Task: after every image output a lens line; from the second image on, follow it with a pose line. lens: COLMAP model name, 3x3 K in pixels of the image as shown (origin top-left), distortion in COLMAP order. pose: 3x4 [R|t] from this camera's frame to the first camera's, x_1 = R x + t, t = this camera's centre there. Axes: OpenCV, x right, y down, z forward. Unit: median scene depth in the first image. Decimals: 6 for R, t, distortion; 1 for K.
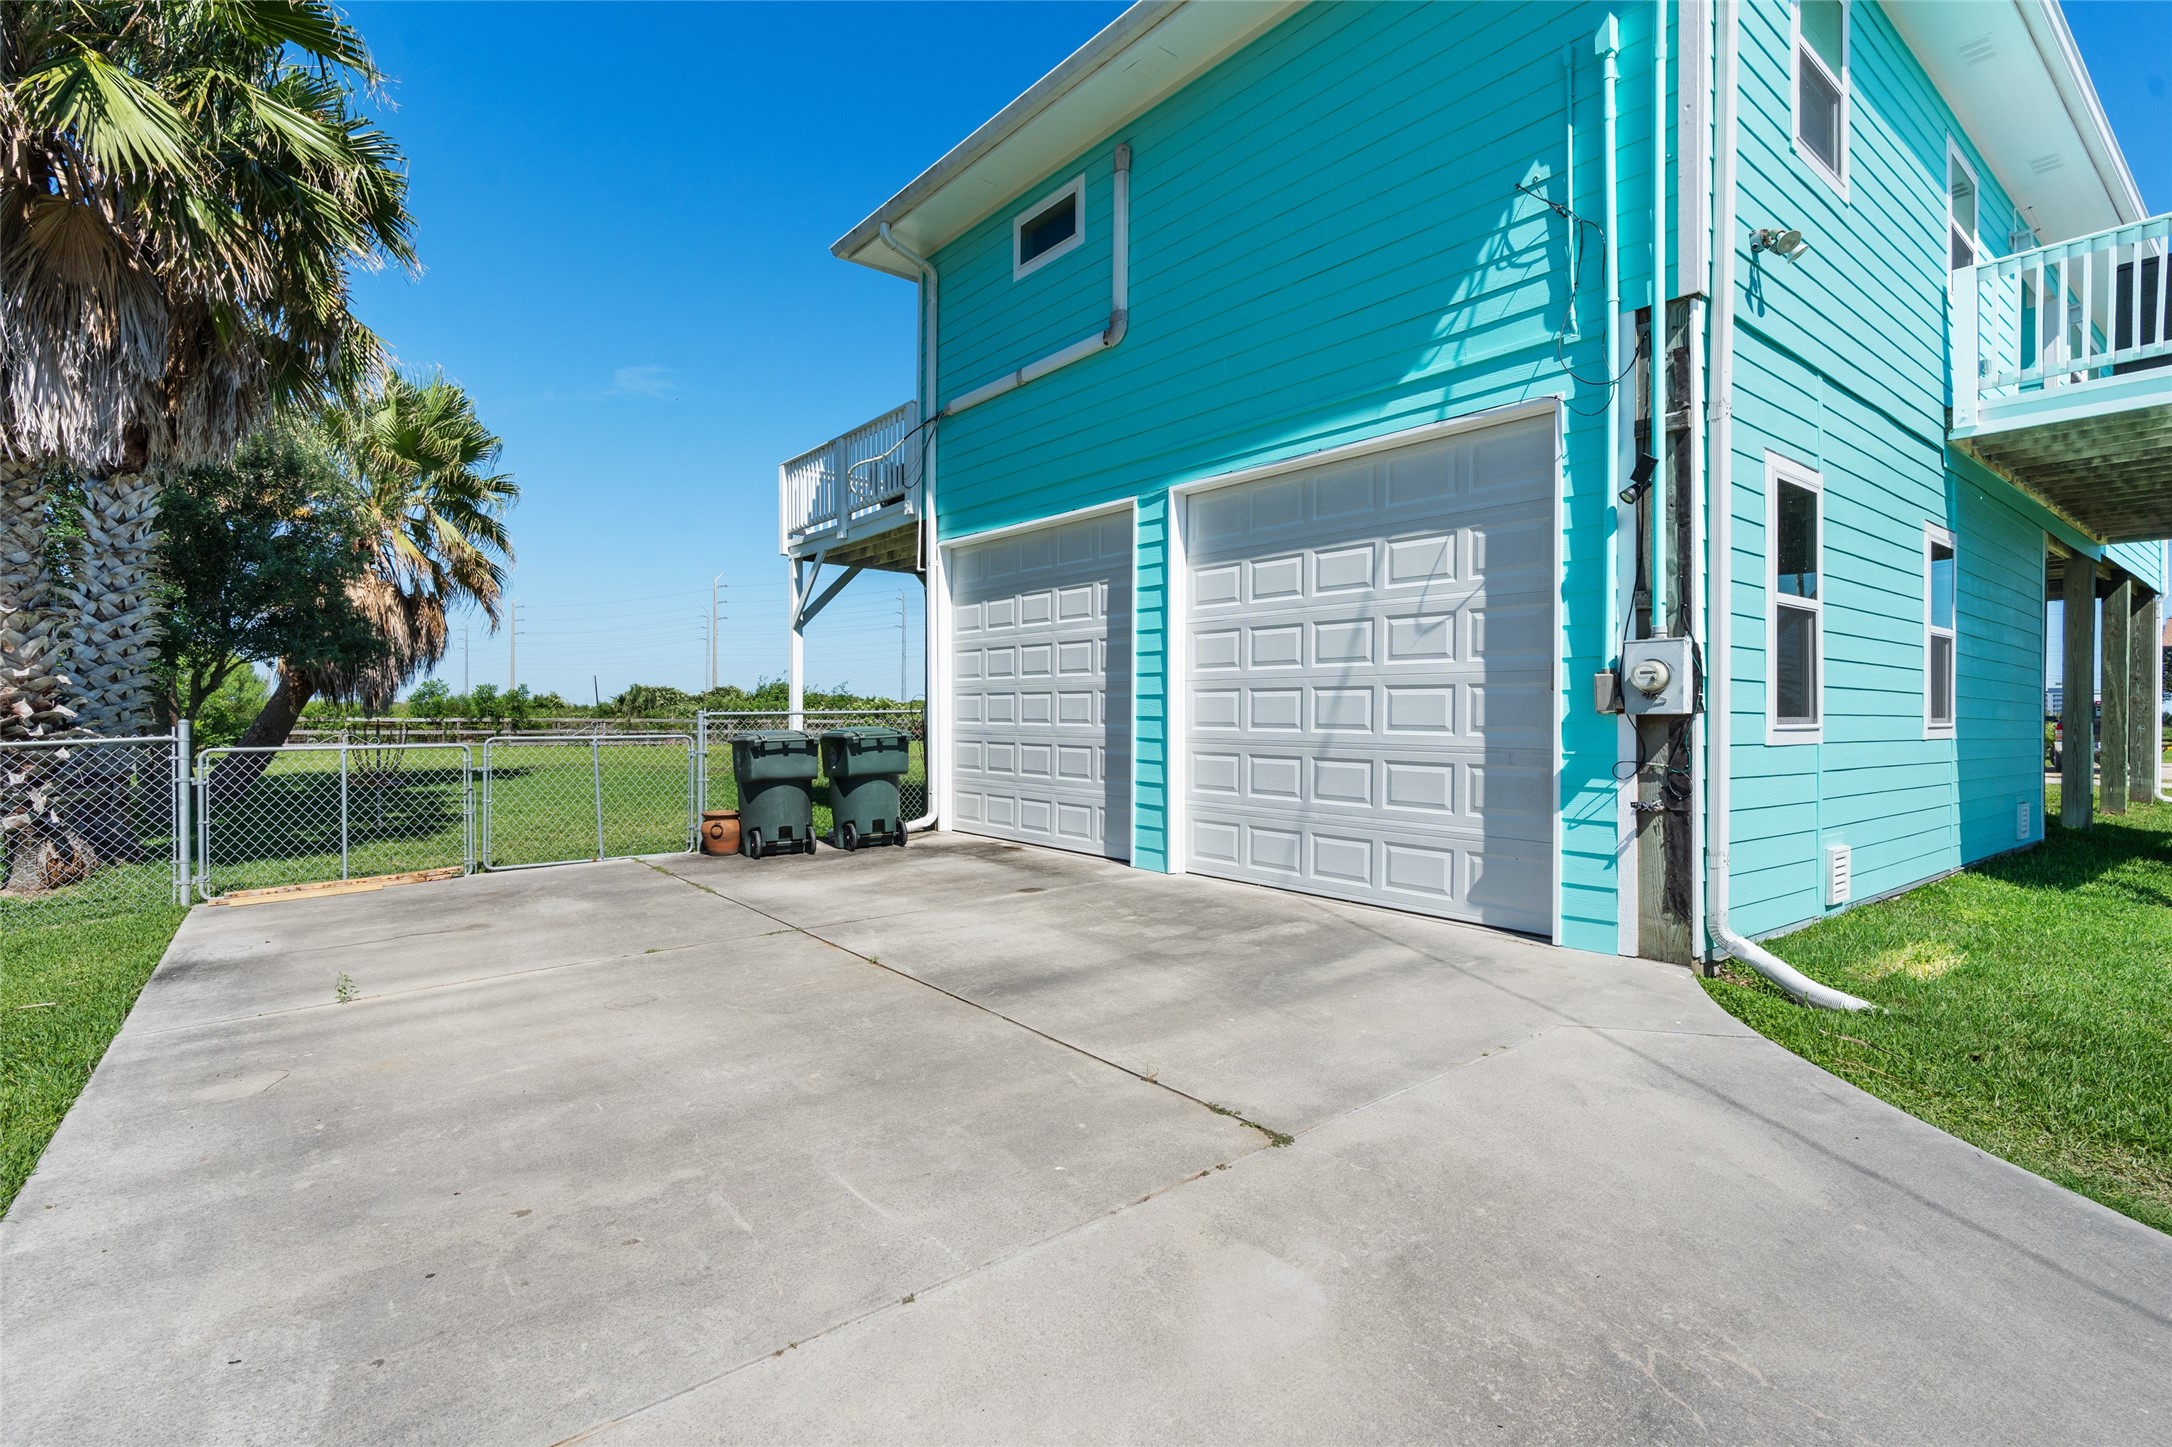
lens RADIAL K [[1013.4, 0, 1086.0], [0, 1013.4, 723.5], [0, 0, 1]] dist [-0.000669, 0.000116]
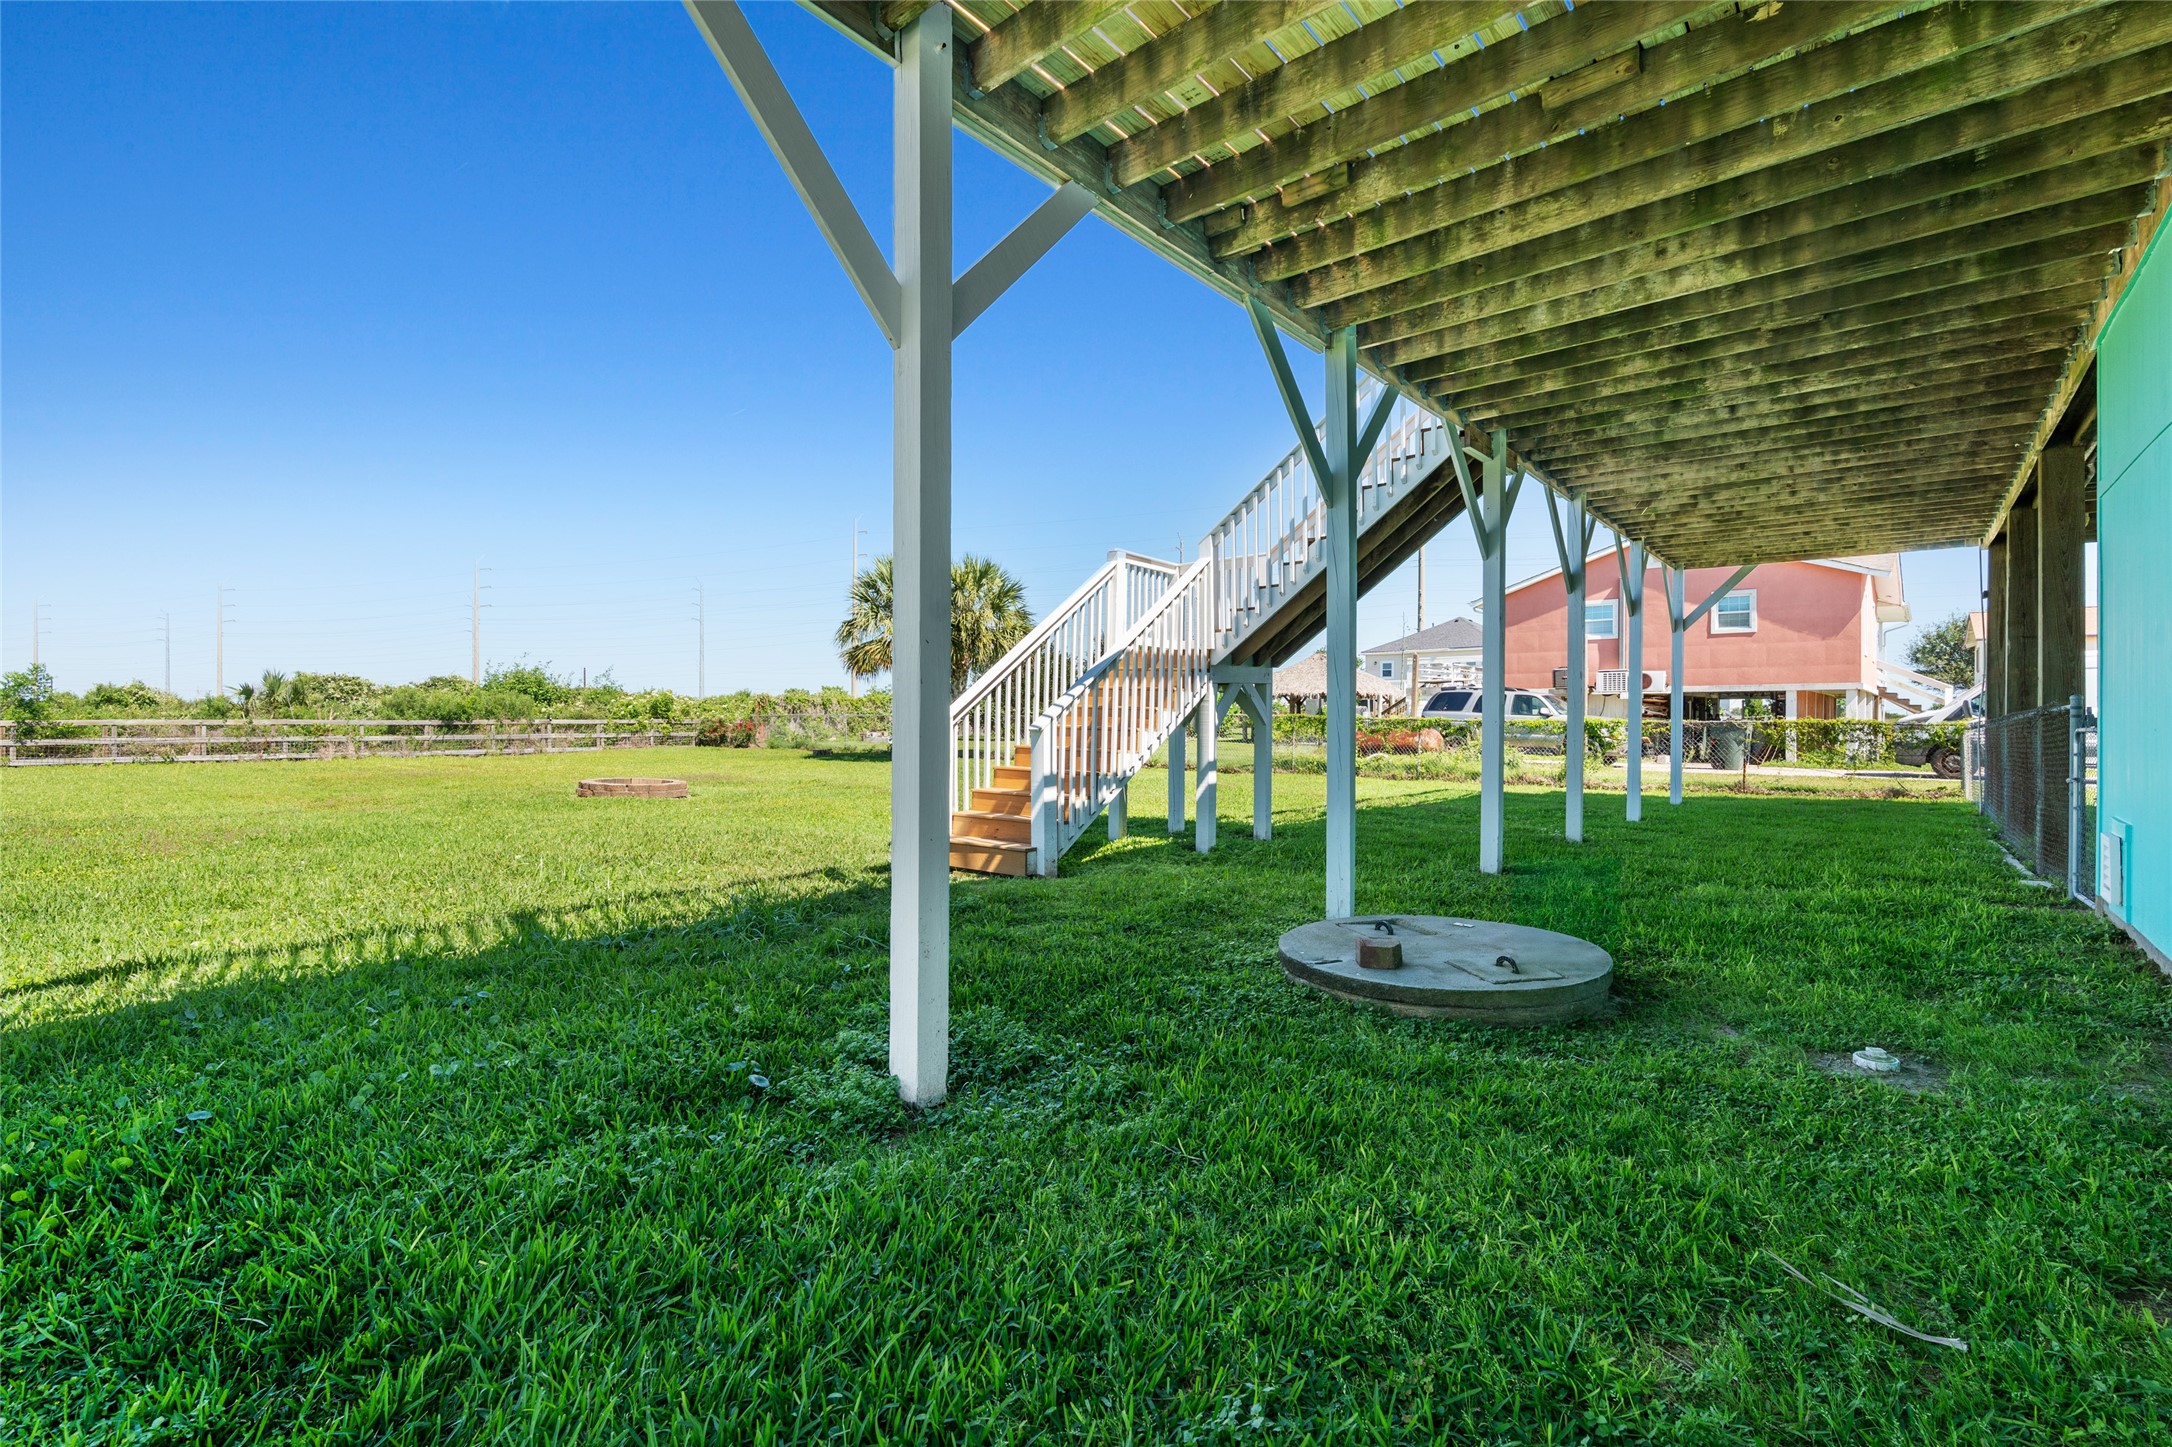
lens RADIAL K [[976.2, 0, 1061.4], [0, 976.2, 718.1], [0, 0, 1]] dist [-0.003080, 0.000328]
pose [[0.985381, -0.004957, 0.170295, -0.046247], [0.005554, 0.999980, -0.003030, -0.001313], [-0.170277, 0.003932, 0.985388, 0.332910]]
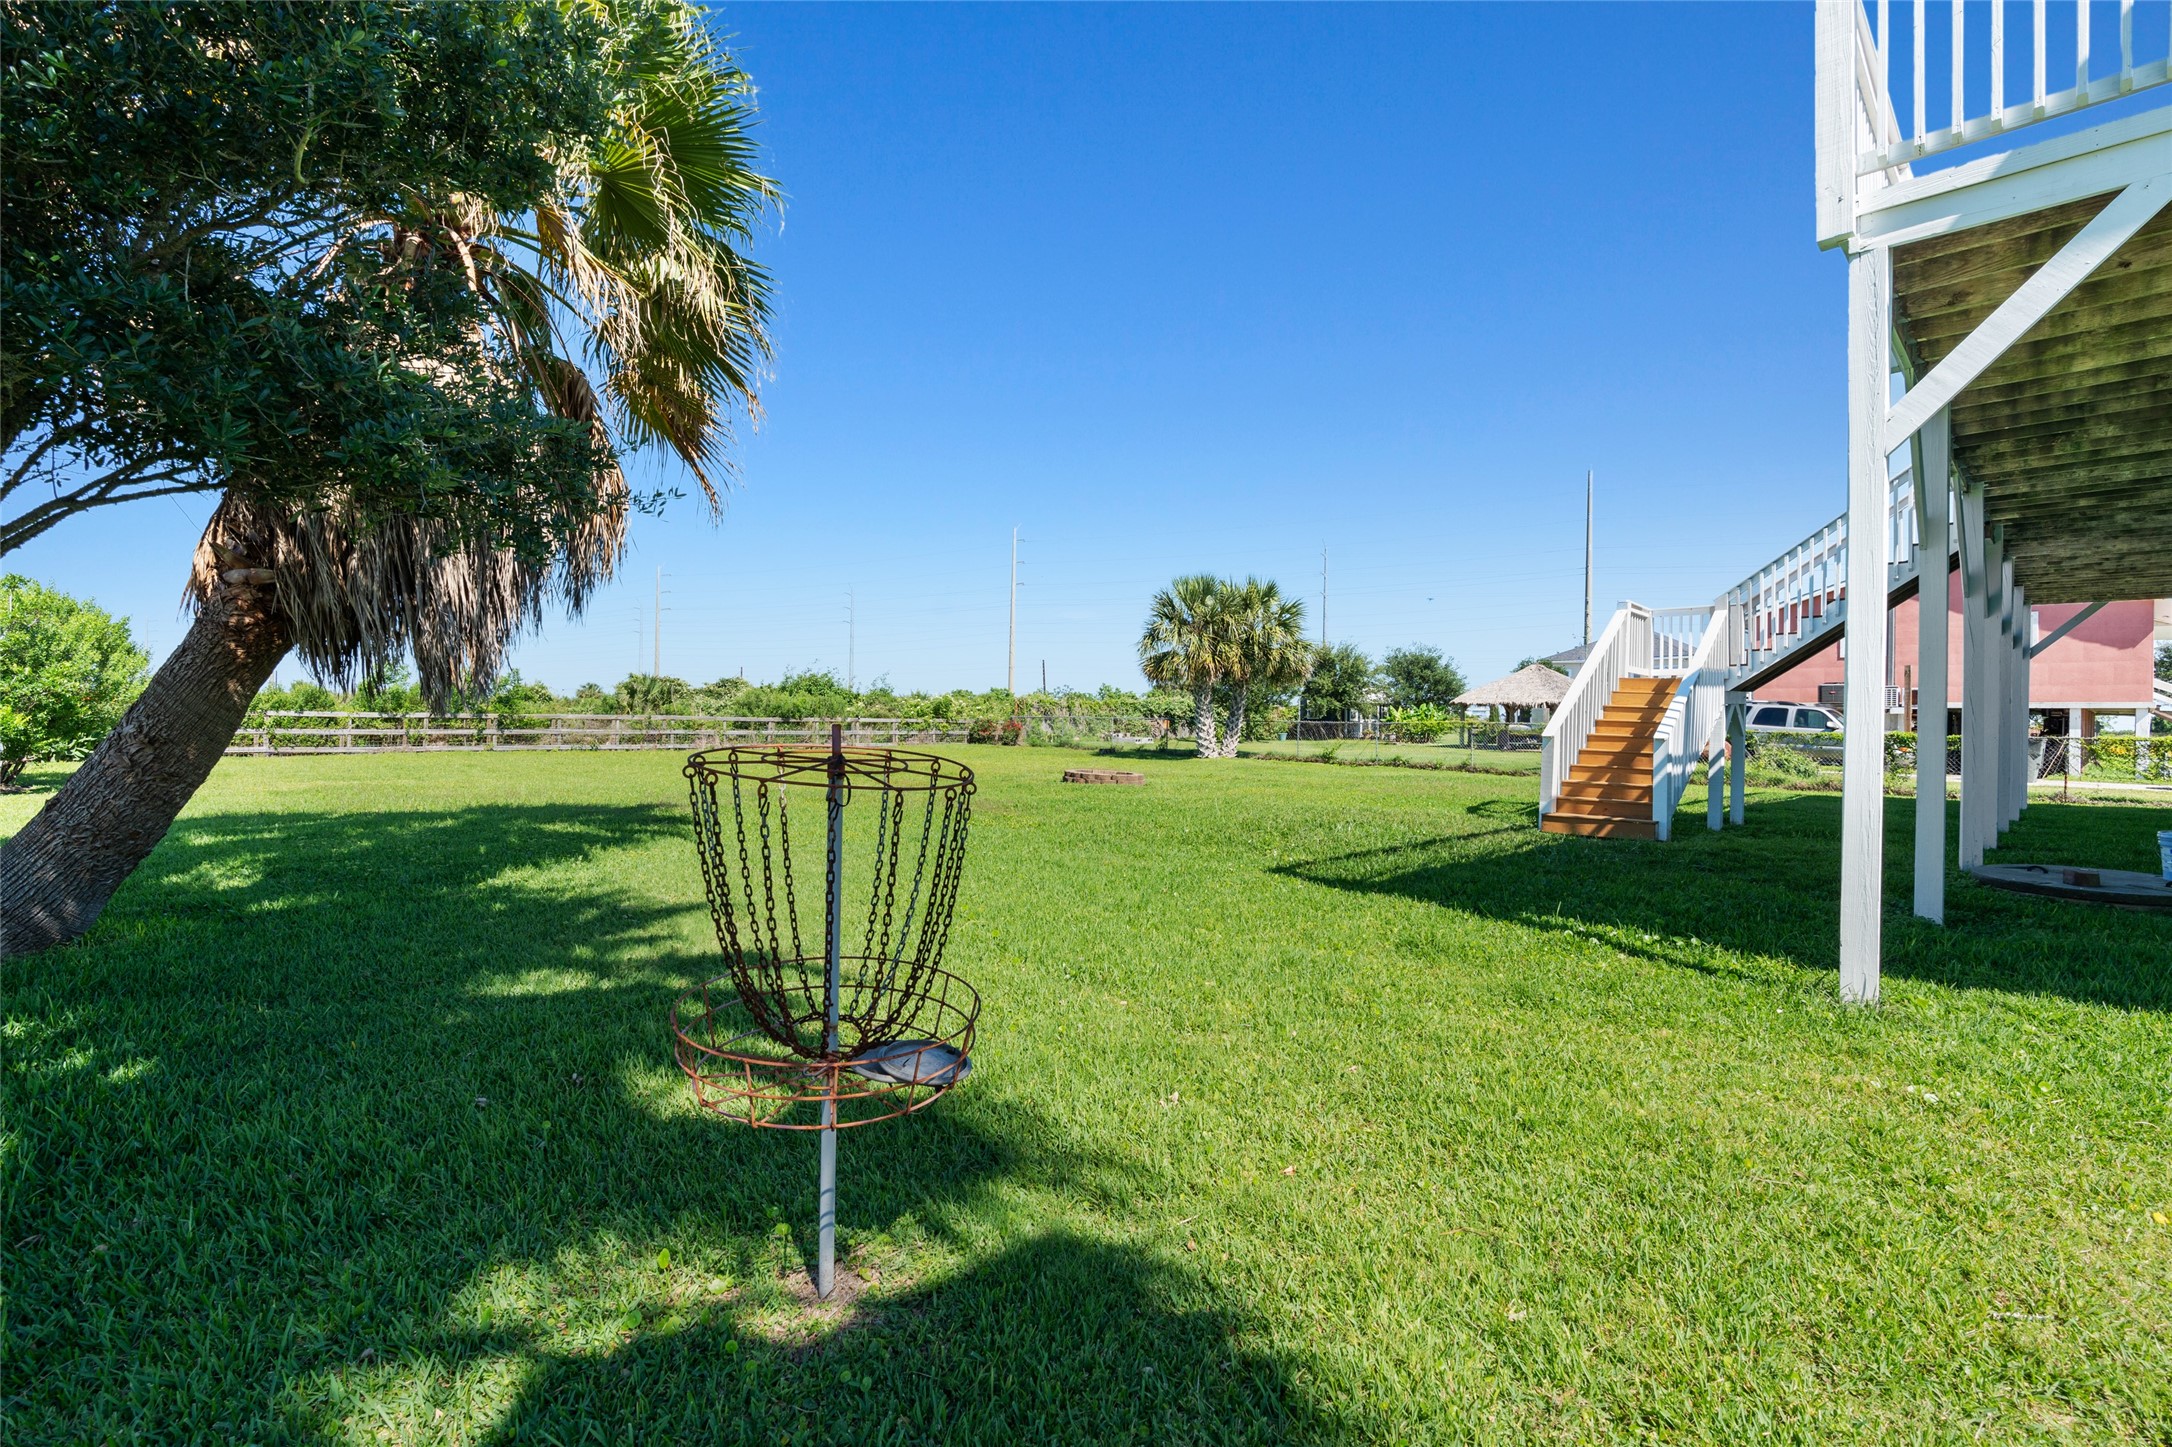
lens RADIAL K [[981.2, 0, 1080.5], [0, 981.2, 716.3], [0, 0, 1]] dist [0.009819, 0.000062]
pose [[0.996945, 0.009146, 0.077572, -0.206592], [-0.008691, 0.999943, -0.006194, -0.002656], [-0.077624, 0.005501, 0.996968, 0.254516]]
